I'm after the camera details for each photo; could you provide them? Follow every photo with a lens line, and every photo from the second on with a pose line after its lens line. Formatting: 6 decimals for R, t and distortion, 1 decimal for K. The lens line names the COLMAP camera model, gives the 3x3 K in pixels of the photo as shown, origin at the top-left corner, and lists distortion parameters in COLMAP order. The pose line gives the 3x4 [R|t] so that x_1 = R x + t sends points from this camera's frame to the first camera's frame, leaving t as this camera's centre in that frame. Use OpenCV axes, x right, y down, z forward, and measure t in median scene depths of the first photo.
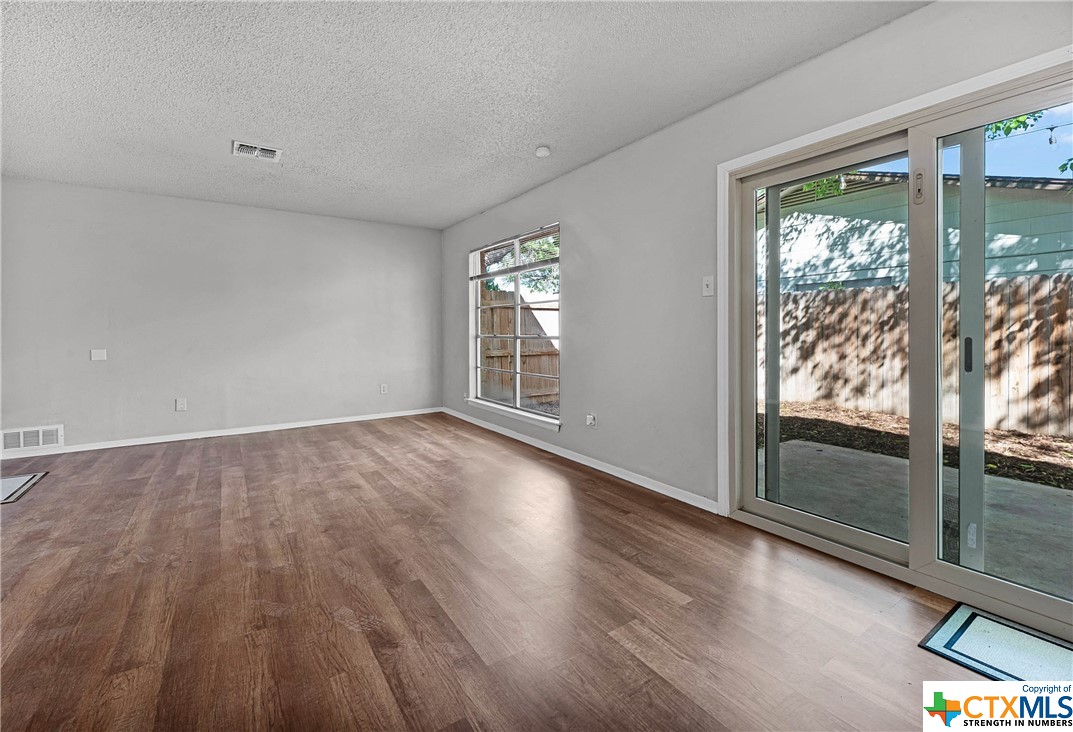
lens RADIAL K [[451.3, 0, 536.6], [0, 451.3, 327.9], [0, 0, 1]] dist [-0.026210, 0.007923]
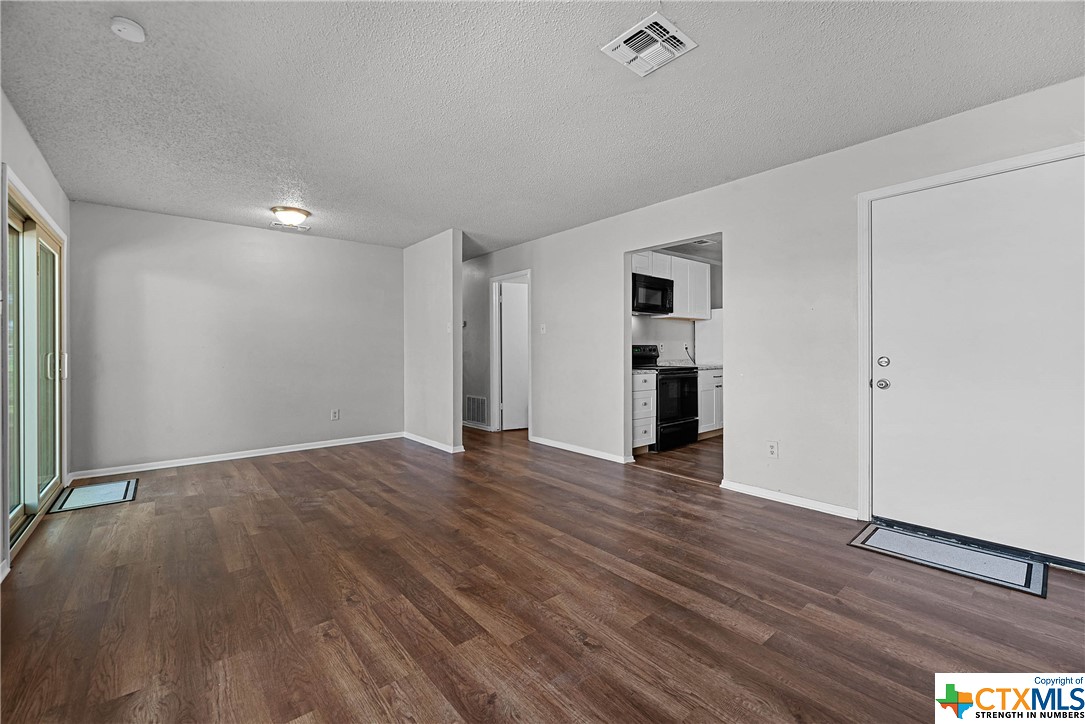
lens RADIAL K [[454.9, 0, 540.9], [0, 454.9, 352.2], [0, 0, 1]] dist [-0.002035, -0.000237]
pose [[-0.995863, 0.011099, -0.090191, -0.511481], [0.010870, 0.999936, 0.003024, 0.003378], [0.090219, 0.002032, -0.995920, 1.887698]]
